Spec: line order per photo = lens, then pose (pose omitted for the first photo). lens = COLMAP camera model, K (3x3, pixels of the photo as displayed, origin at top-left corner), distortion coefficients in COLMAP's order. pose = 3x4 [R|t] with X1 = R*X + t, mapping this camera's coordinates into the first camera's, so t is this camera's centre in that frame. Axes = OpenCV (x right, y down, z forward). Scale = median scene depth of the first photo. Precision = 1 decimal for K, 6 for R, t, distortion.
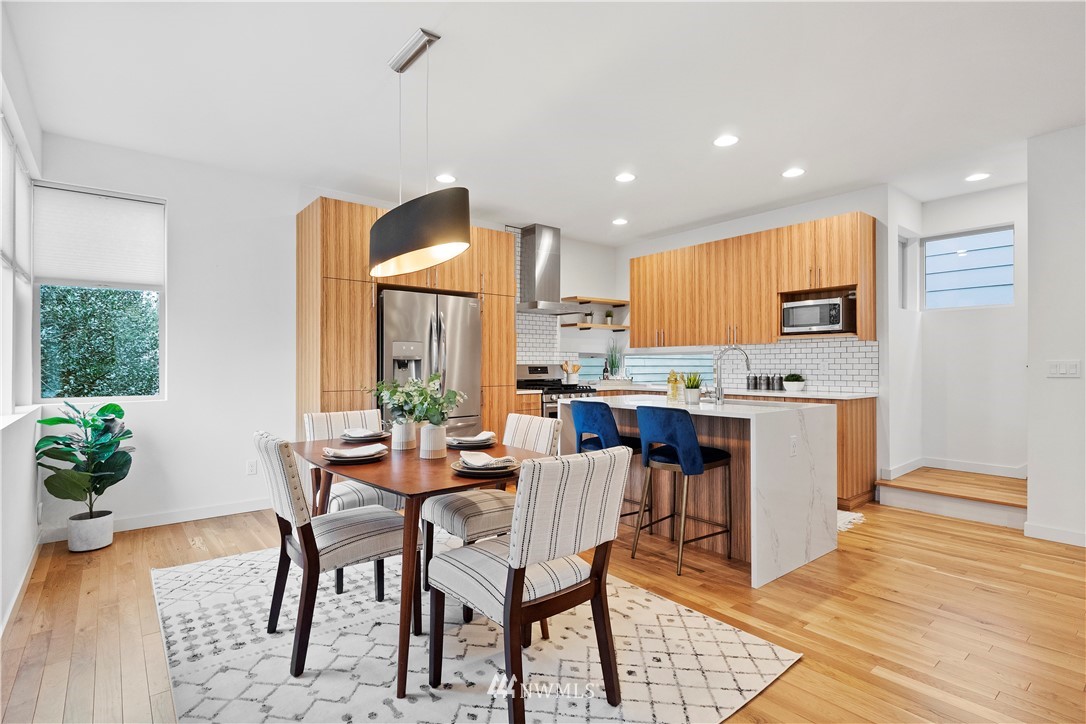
lens RADIAL K [[531.8, 0, 539.1], [0, 531.8, 365.2], [0, 0, 1]] dist [0.001668, -0.000956]
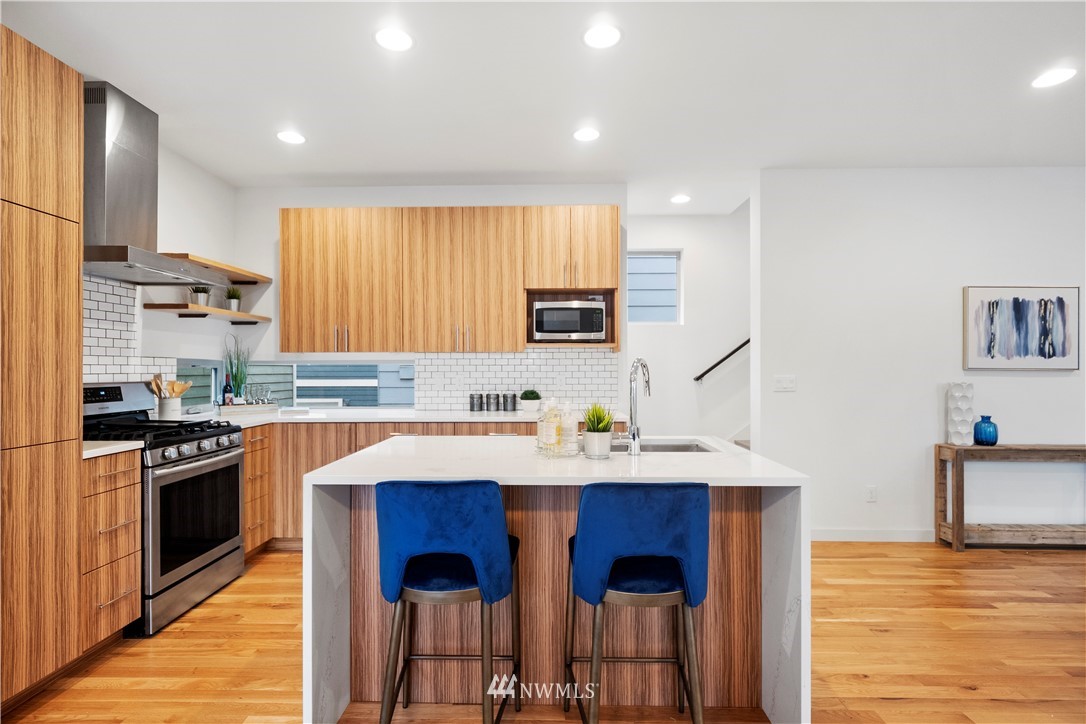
lens RADIAL K [[527.2, 0, 541.4], [0, 527.2, 367.5], [0, 0, 1]] dist [0.002958, -0.000875]
pose [[0.642727, 0.002175, 0.766092, -0.128515], [-0.000454, 0.999997, -0.002458, -0.016365], [-0.766095, 0.001232, 0.642726, 0.460893]]
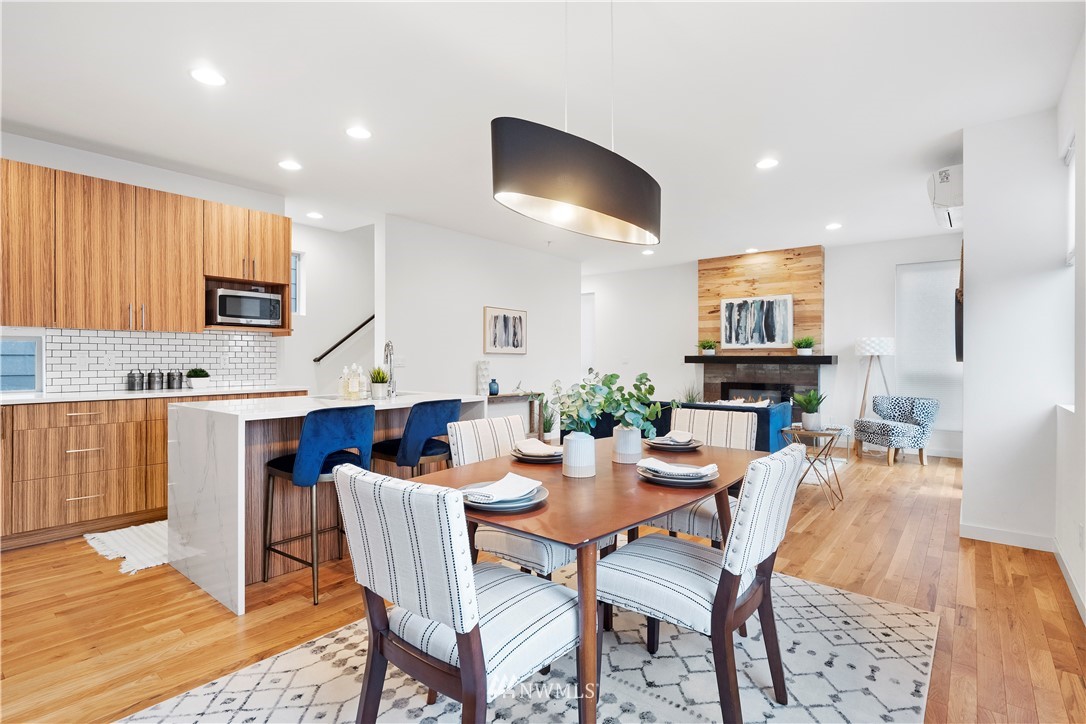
lens RADIAL K [[533.8, 0, 539.8], [0, 533.8, 355.1], [0, 0, 1]] dist [0.001052, -0.000924]
pose [[-0.207332, 0.008783, 0.978231, -0.492642], [-0.002790, 0.999950, -0.009569, 0.000829], [-0.978267, -0.004713, -0.207297, 0.621699]]
